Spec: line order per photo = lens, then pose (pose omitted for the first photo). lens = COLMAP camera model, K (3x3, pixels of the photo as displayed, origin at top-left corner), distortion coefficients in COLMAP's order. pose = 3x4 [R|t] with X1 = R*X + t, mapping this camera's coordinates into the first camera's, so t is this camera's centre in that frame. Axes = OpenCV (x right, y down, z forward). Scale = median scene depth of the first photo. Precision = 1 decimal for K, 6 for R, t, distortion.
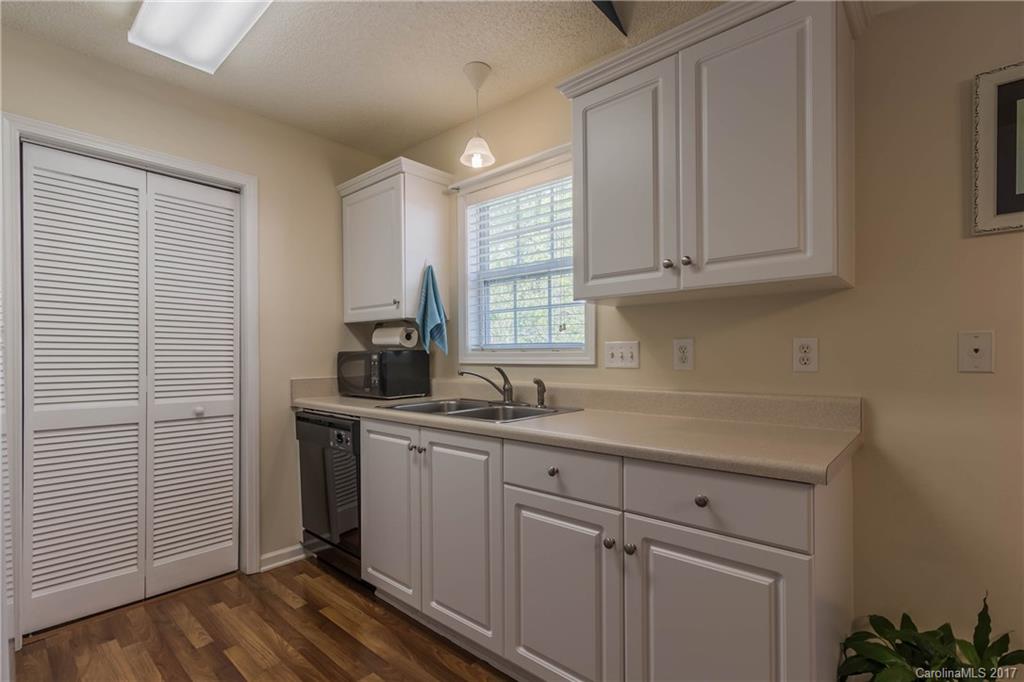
lens RADIAL K [[475.3, 0, 514.8], [0, 475.3, 352.1], [0, 0, 1]] dist [0.007273, -0.000081]
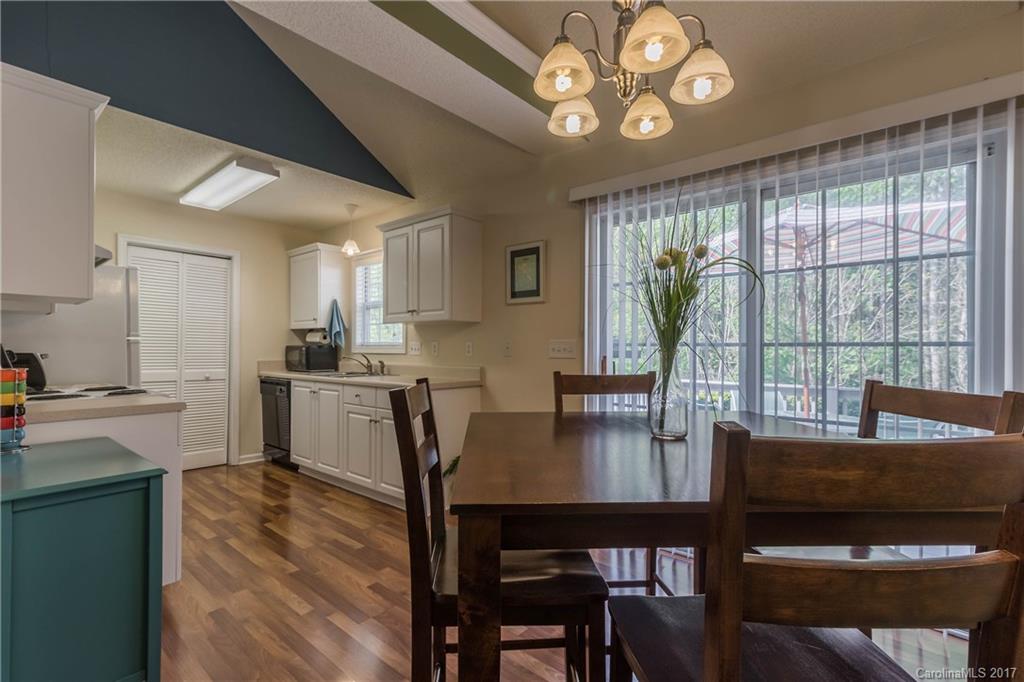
lens RADIAL K [[475.3, 0, 515.3], [0, 475.3, 344.7], [0, 0, 1]] dist [0.007273, -0.000081]
pose [[0.999811, 0.011088, 0.015995, 0.506169], [-0.010991, 0.999921, -0.006135, -0.003181], [-0.016062, 0.005958, 0.999853, -0.873988]]
